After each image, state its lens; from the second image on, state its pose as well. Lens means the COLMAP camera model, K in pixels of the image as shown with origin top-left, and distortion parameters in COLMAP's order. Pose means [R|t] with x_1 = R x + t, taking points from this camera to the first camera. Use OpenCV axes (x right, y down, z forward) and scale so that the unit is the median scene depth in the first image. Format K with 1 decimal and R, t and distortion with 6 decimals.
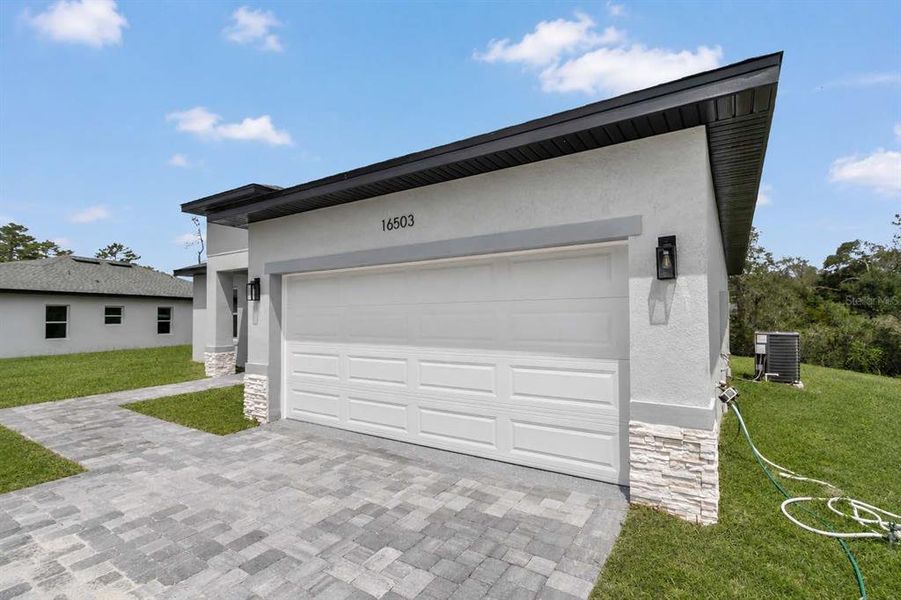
lens RADIAL K [[423.2, 0, 456.1], [0, 423.2, 310.7], [0, 0, 1]] dist [0.002780, 0.001332]
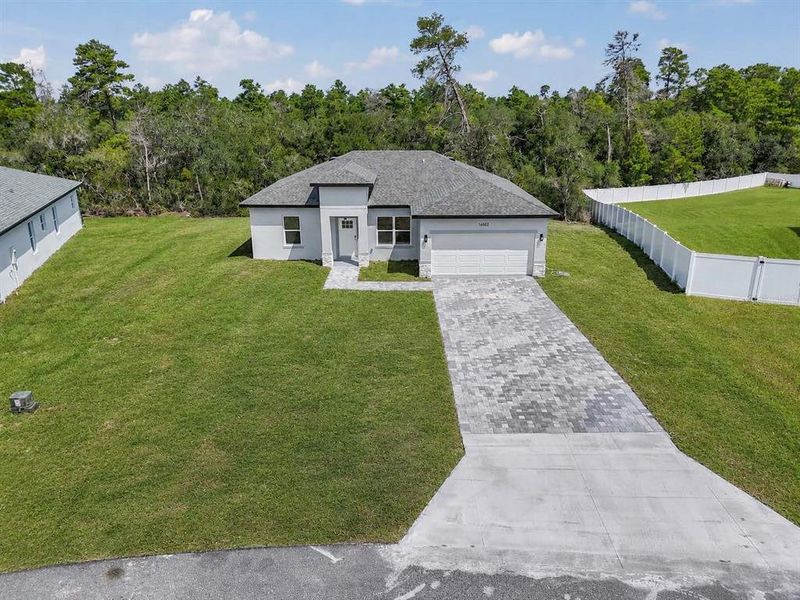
lens RADIAL K [[589.9, 0, 406.1], [0, 589.9, 303.5], [0, 0, 1]] dist [0.083895, -0.068769]
pose [[0.833866, -0.163701, 0.527134, -3.512419], [-0.012793, 0.949020, 0.314955, -1.144300], [-0.551819, -0.269374, 0.789261, -3.000244]]
